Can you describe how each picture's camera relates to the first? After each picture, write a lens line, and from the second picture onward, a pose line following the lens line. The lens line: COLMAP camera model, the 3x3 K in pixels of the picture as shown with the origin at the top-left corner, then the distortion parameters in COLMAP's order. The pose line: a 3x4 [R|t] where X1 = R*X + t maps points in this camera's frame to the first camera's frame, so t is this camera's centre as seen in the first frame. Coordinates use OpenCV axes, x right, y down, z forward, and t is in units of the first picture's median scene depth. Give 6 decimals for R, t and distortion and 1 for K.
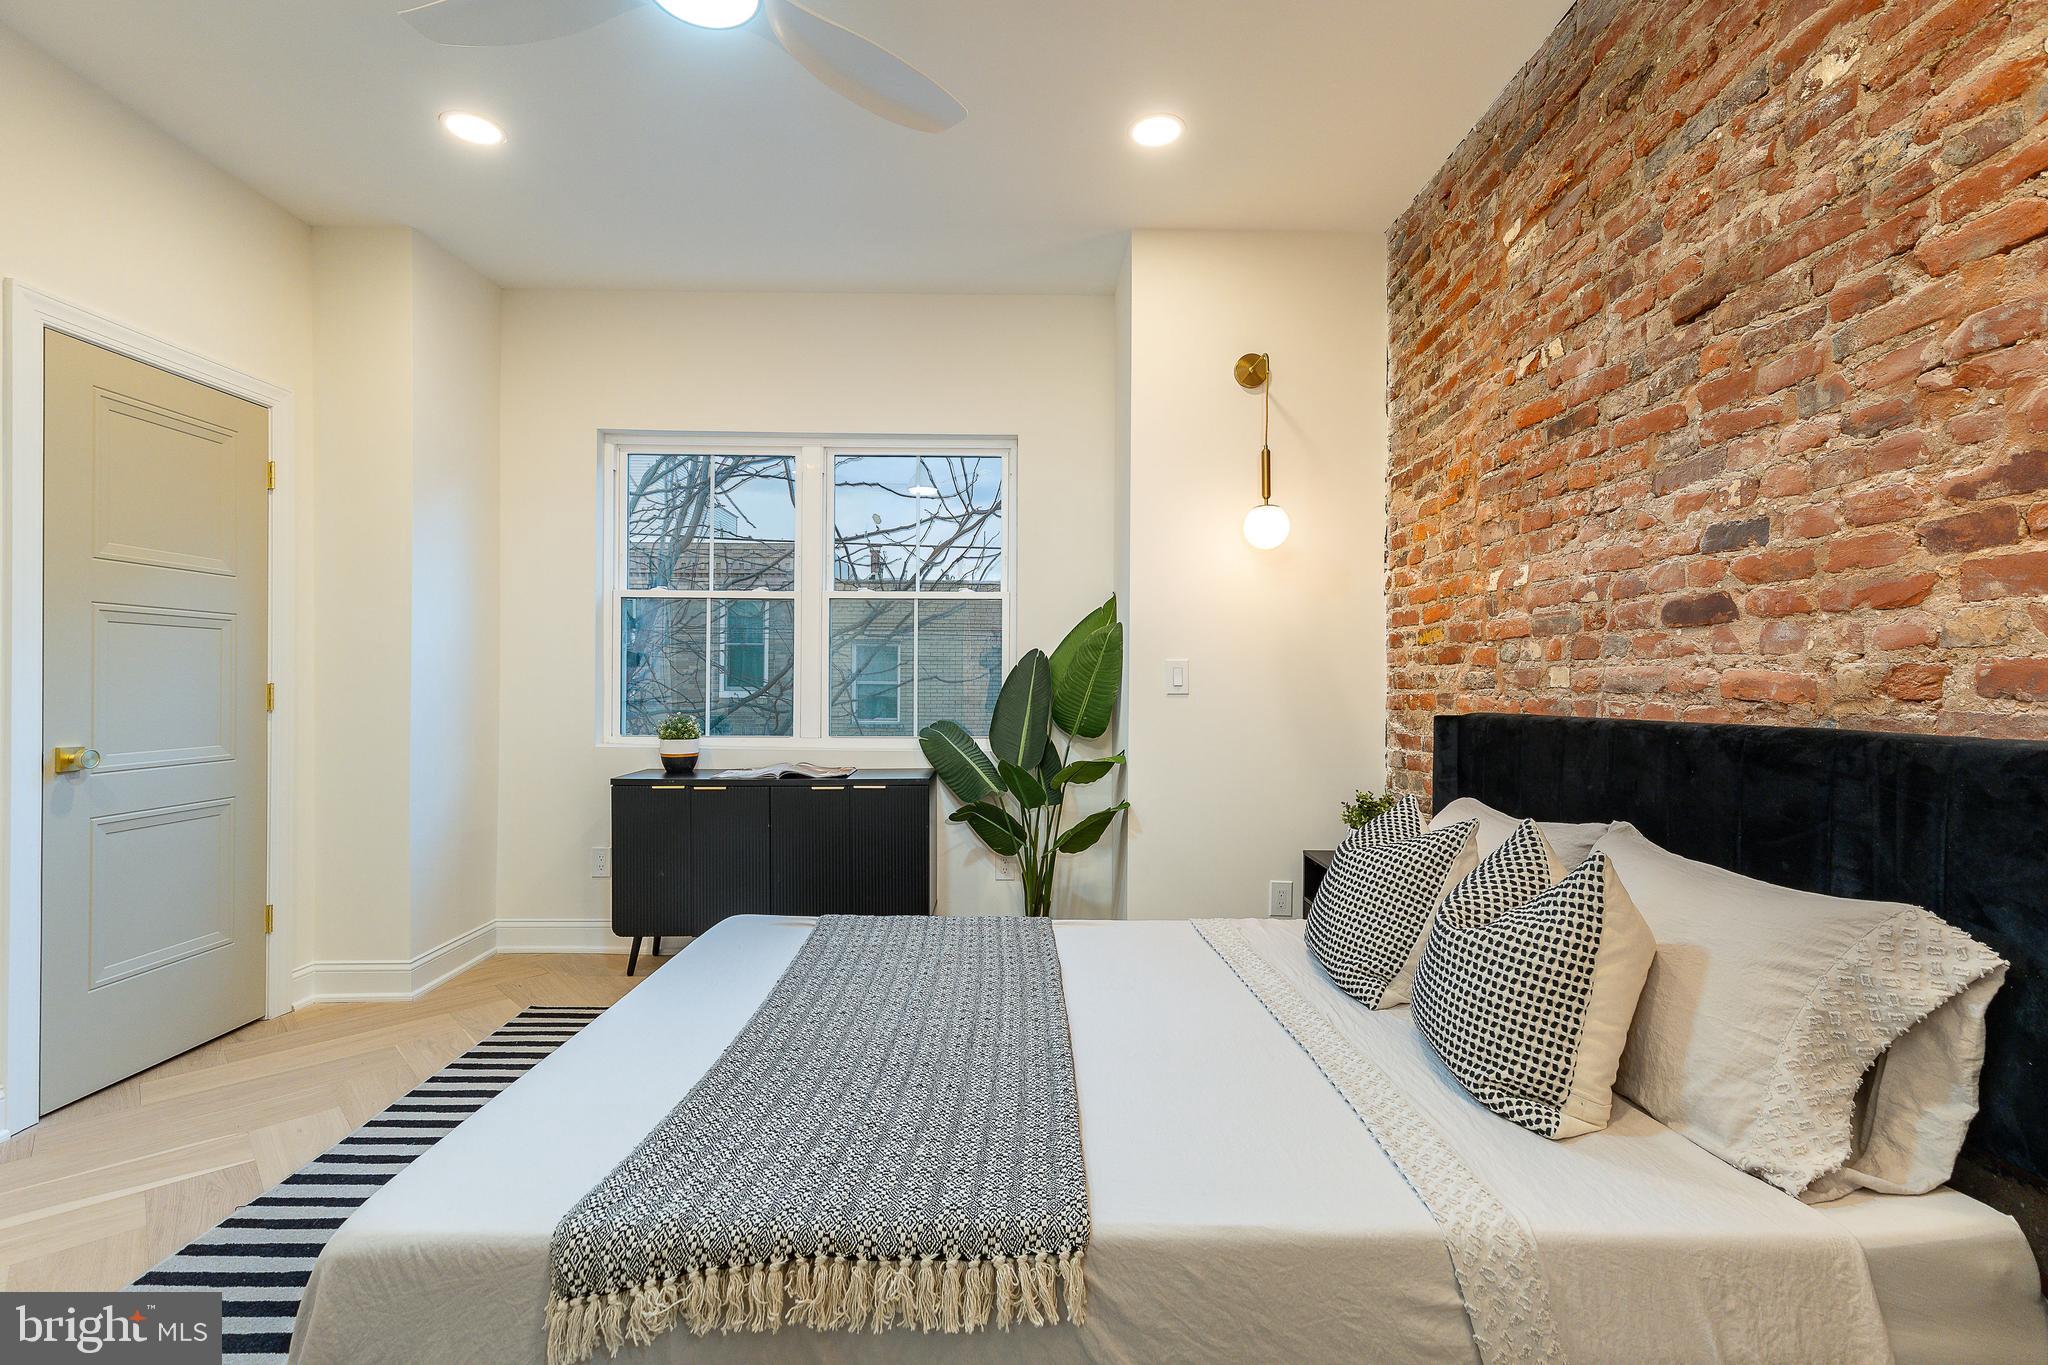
lens RADIAL K [[918.3, 0, 1024.5], [0, 918.3, 684.7], [0, 0, 1]] dist [-0.002324, 0.001876]
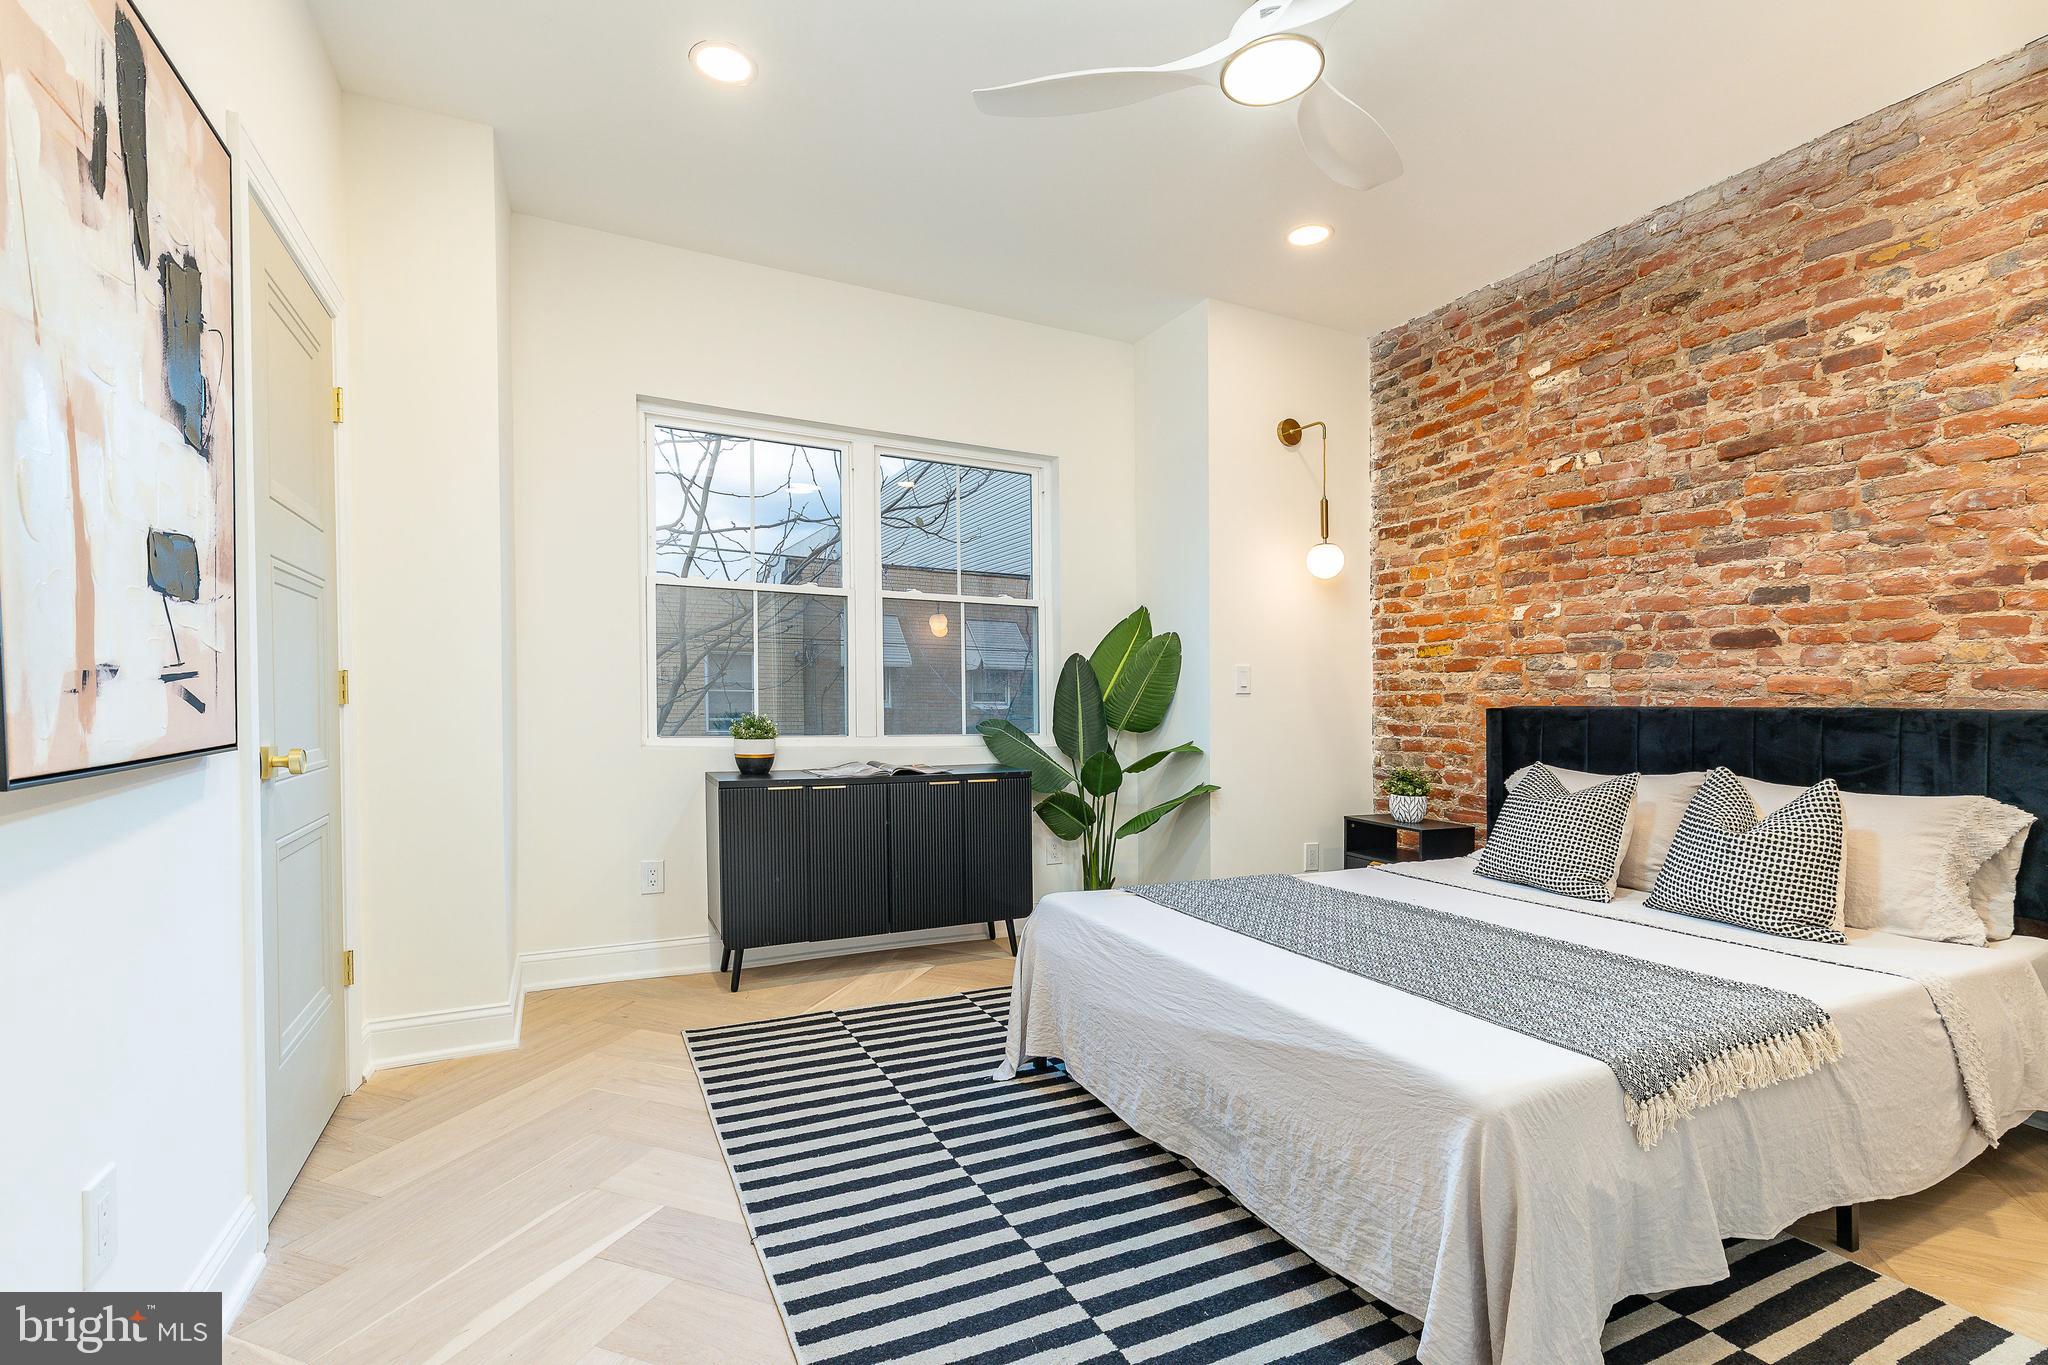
lens RADIAL K [[918.3, 0, 990.9], [0, 918.3, 702.0], [0, 0, 1]] dist [-0.002324, 0.001876]
pose [[0.906369, 0.003542, 0.422473, -1.137064], [-0.006425, 0.999965, 0.005400, 0.030248], [-0.422439, -0.007609, 0.906360, 0.084183]]
